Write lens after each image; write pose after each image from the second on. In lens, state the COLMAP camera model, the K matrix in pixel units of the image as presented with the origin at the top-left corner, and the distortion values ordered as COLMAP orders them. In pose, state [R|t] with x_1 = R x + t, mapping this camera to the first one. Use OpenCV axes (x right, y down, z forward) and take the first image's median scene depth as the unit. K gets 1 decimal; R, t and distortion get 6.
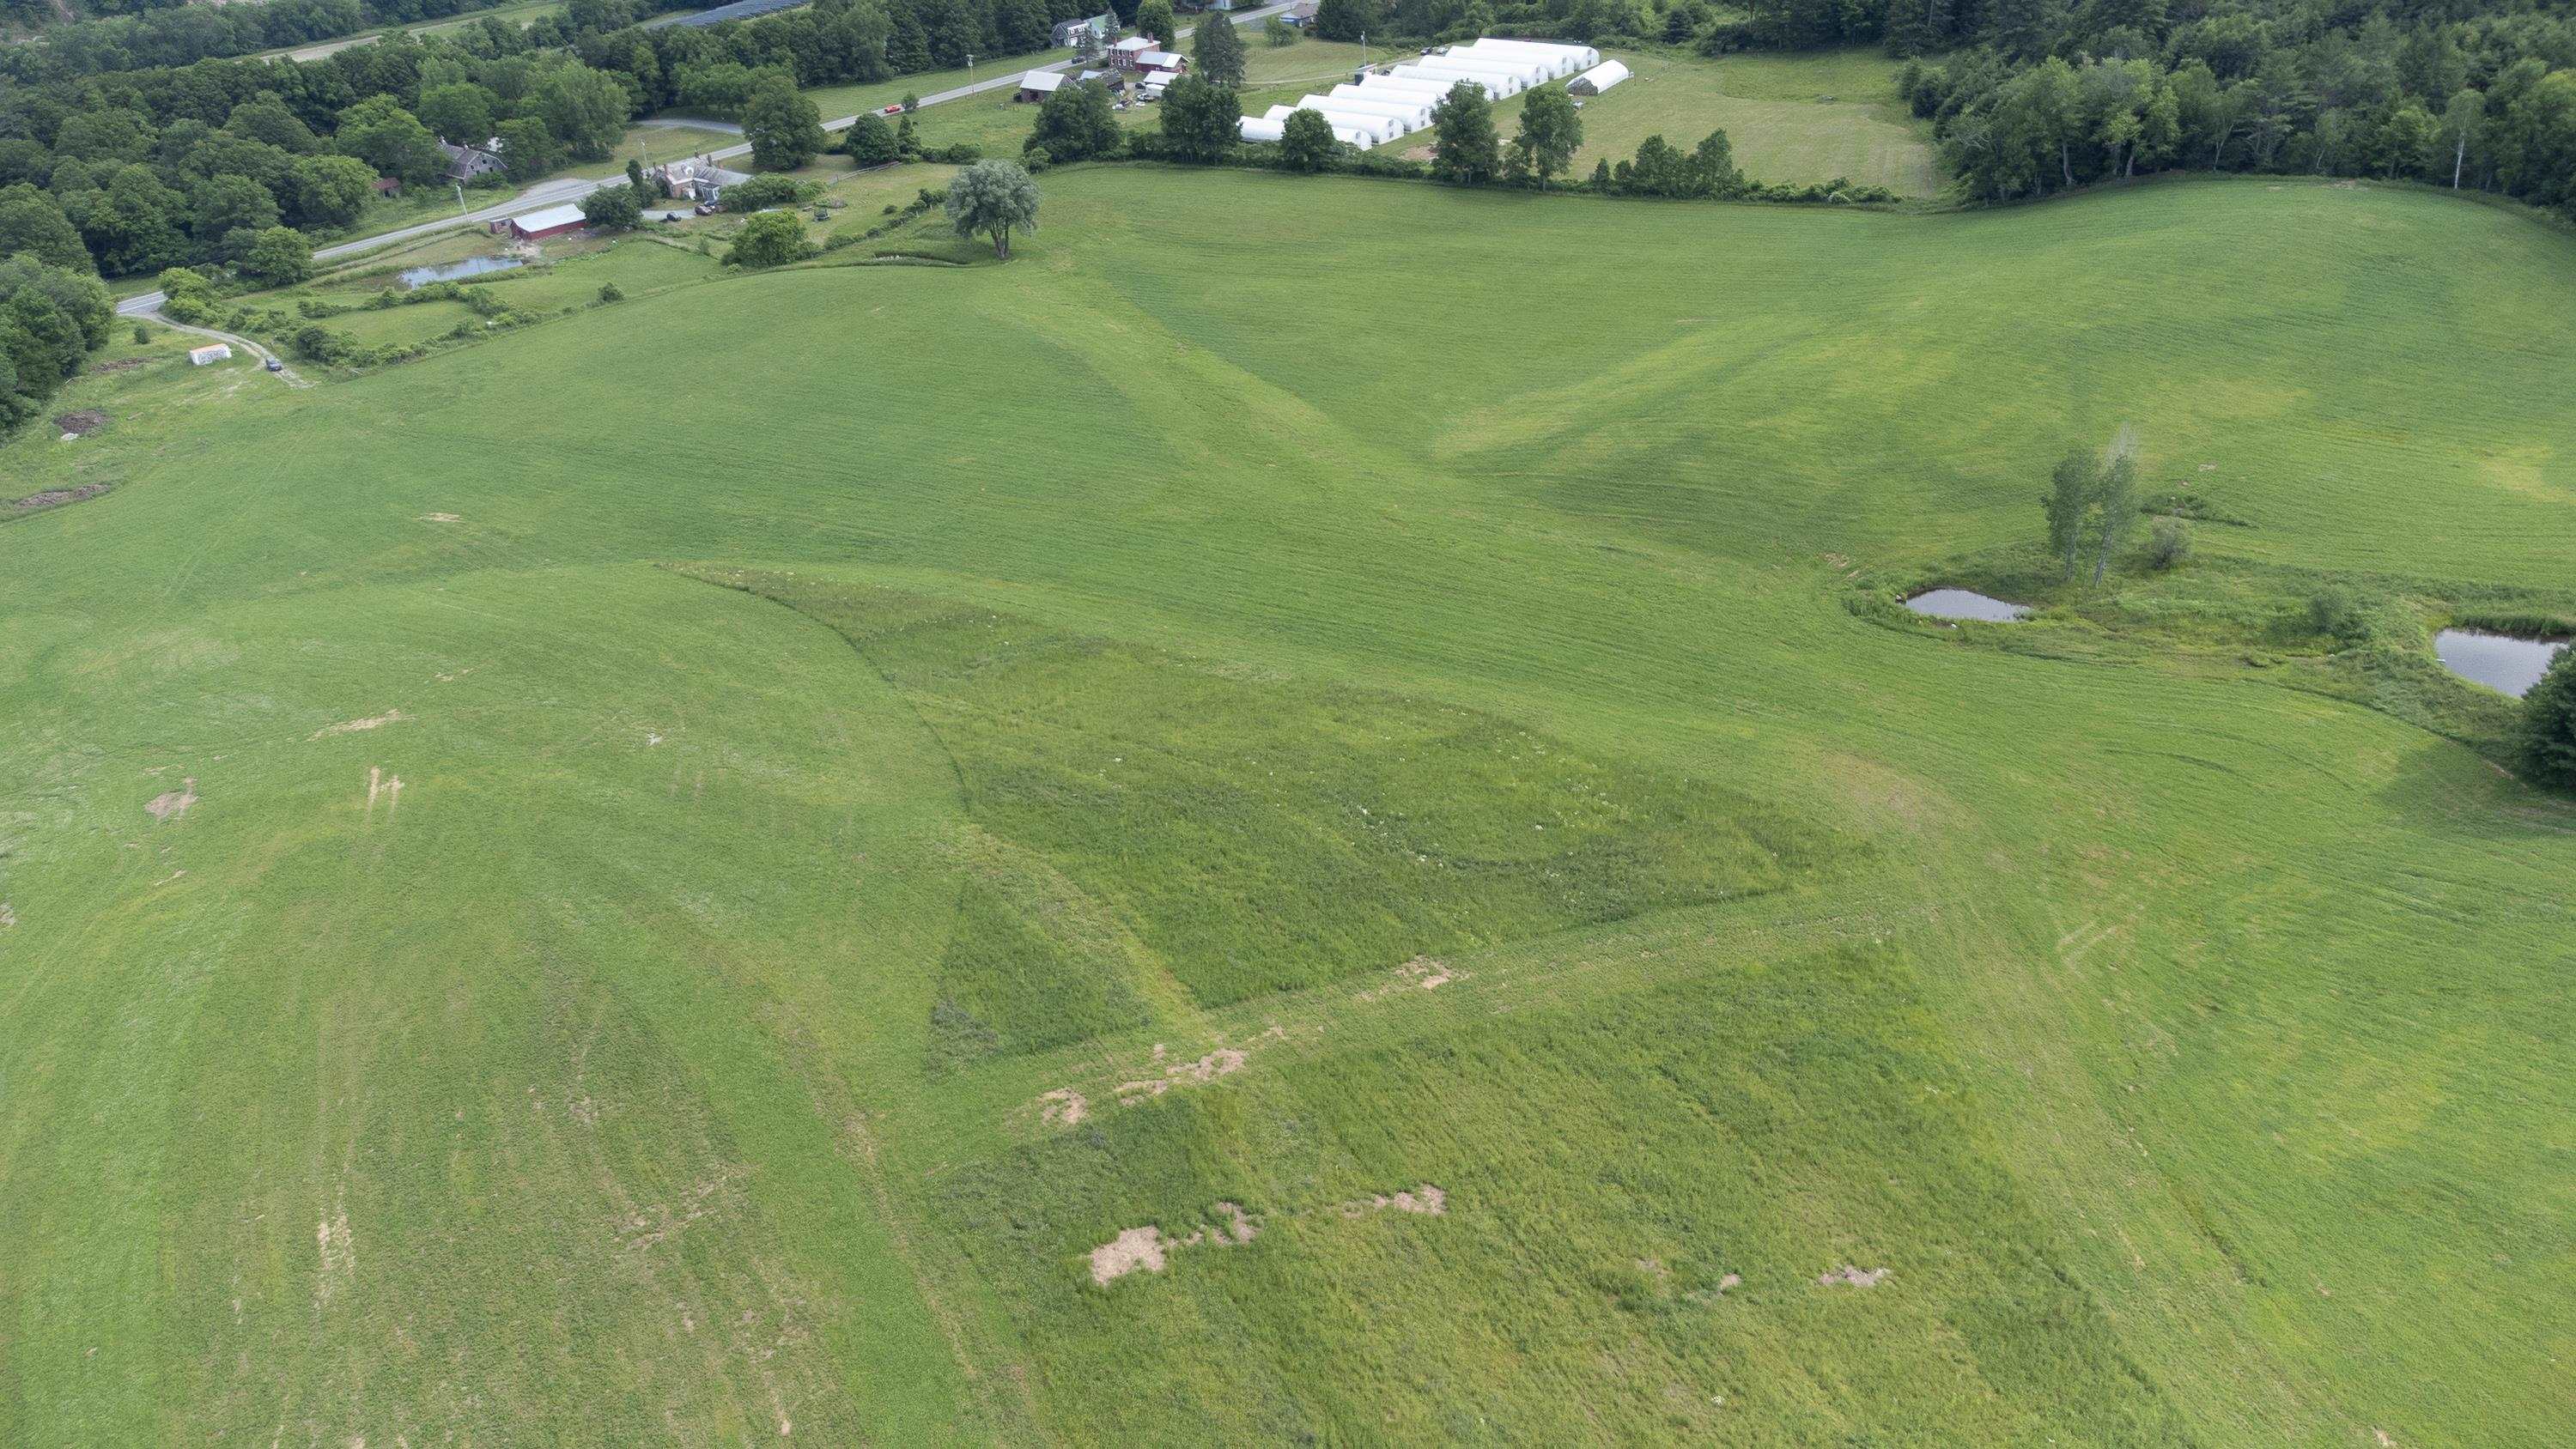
lens RADIAL K [[1970.1, 0, 1285.5], [0, 1970.1, 742.3], [0, 0, 1]] dist [0.003177, 0.057786]
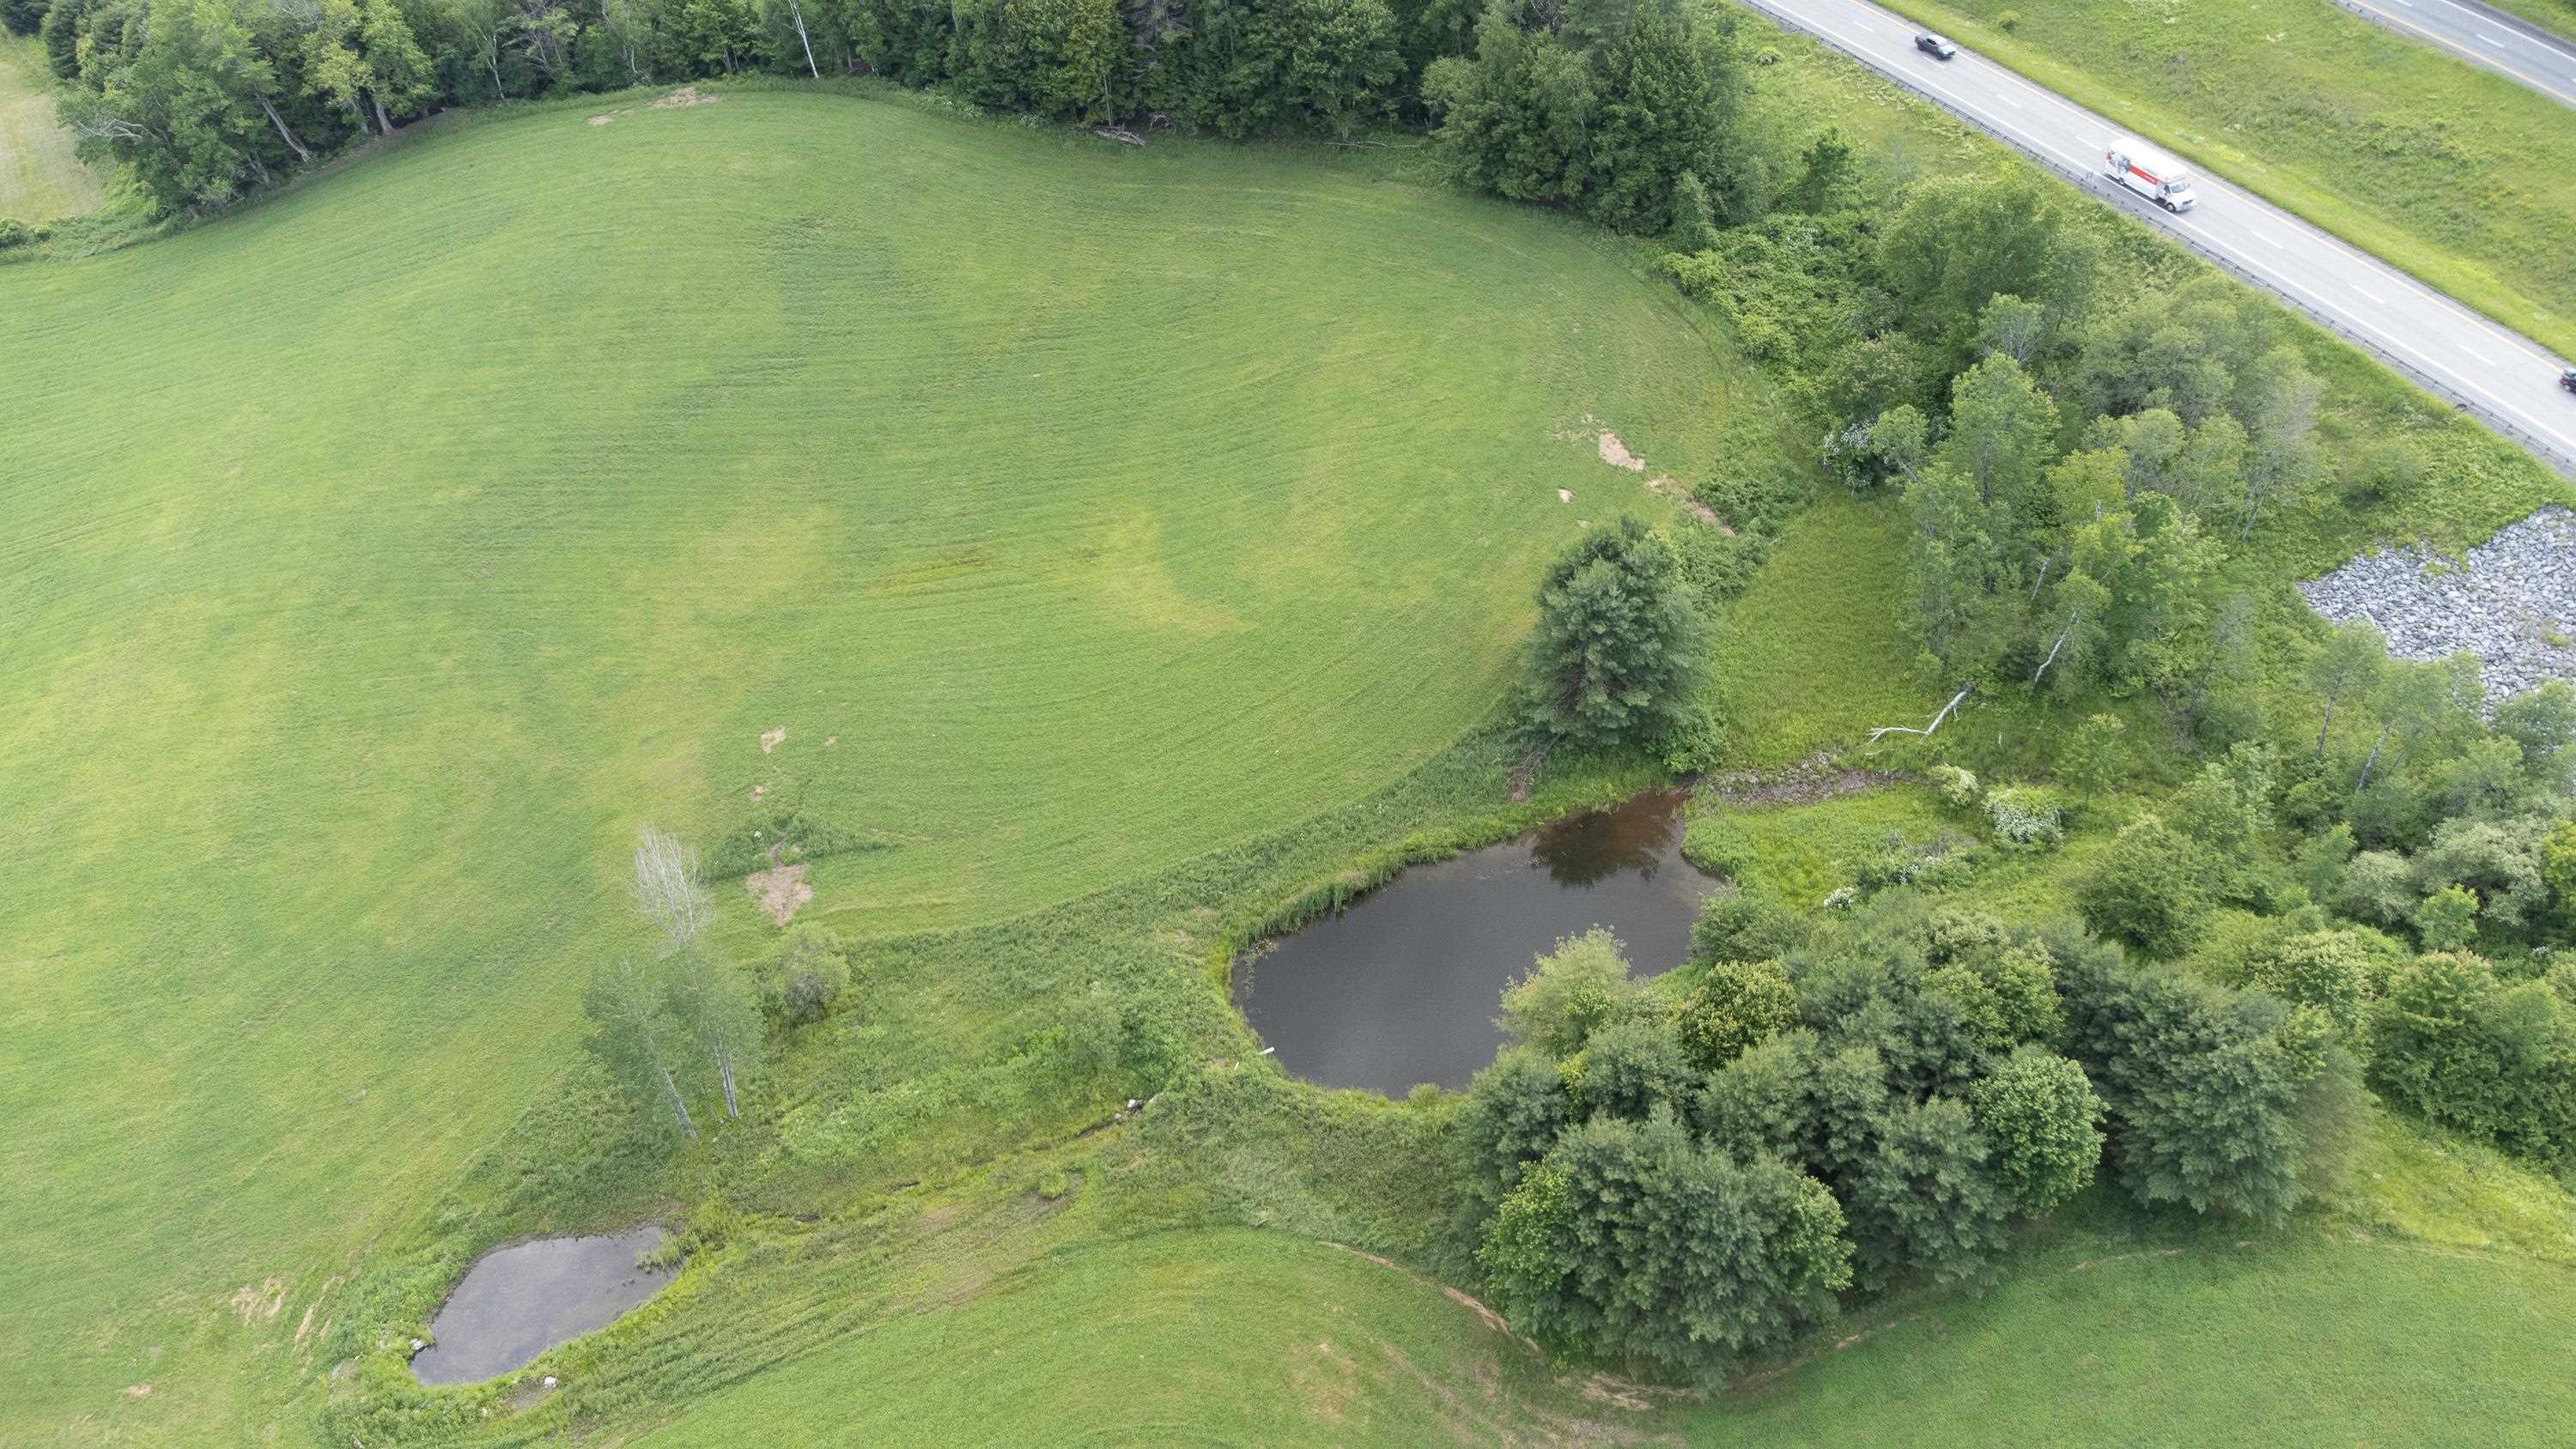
lens RADIAL K [[1970.1, 0, 1280.6], [0, 1970.1, 725.9], [0, 0, 1]] dist [0.003177, 0.057786]
pose [[0.683283, -0.462198, 0.565241, 0.143554], [0.378294, 0.886230, 0.267376, -0.157208], [-0.624514, 0.031134, 0.780393, 0.263326]]
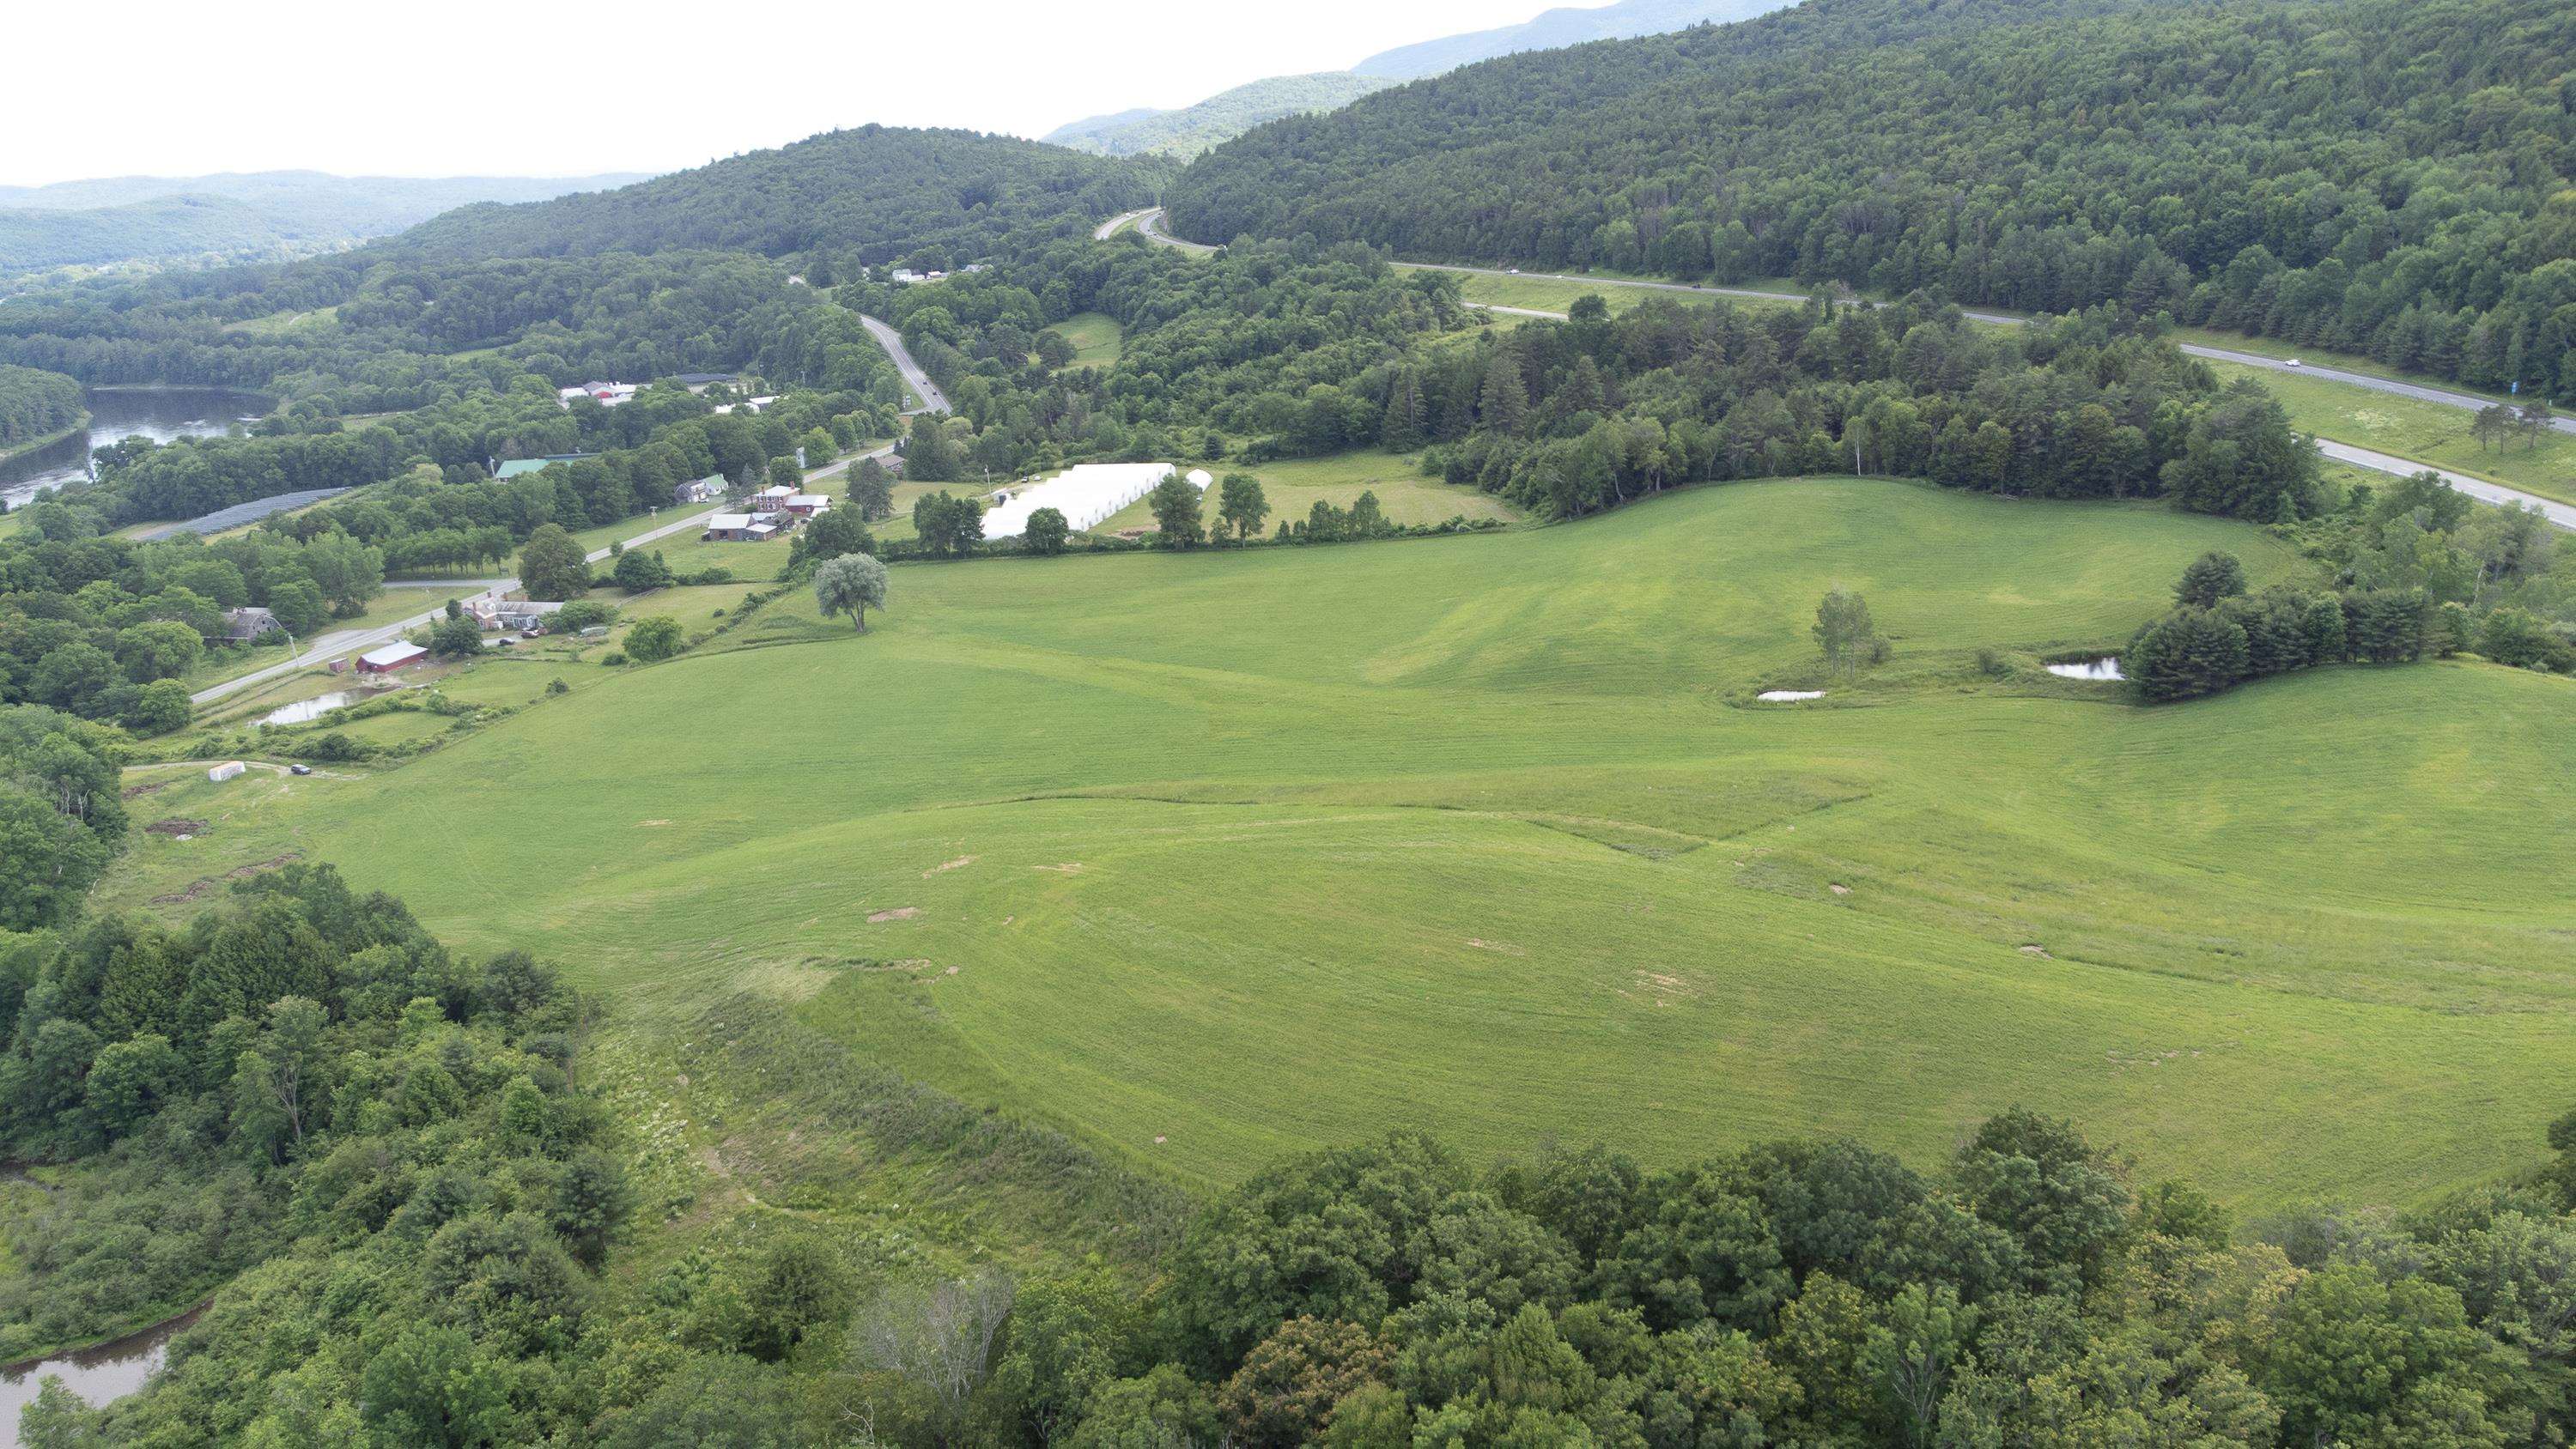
lens RADIAL K [[1970.1, 0, 1306.0], [0, 1970.1, 724.7], [0, 0, 1]] dist [0.003177, 0.057786]
pose [[0.908097, -0.119299, 0.401406, -0.408548], [0.213107, 0.956809, -0.197743, 0.116449], [-0.360478, 0.265113, 0.894299, -0.190128]]
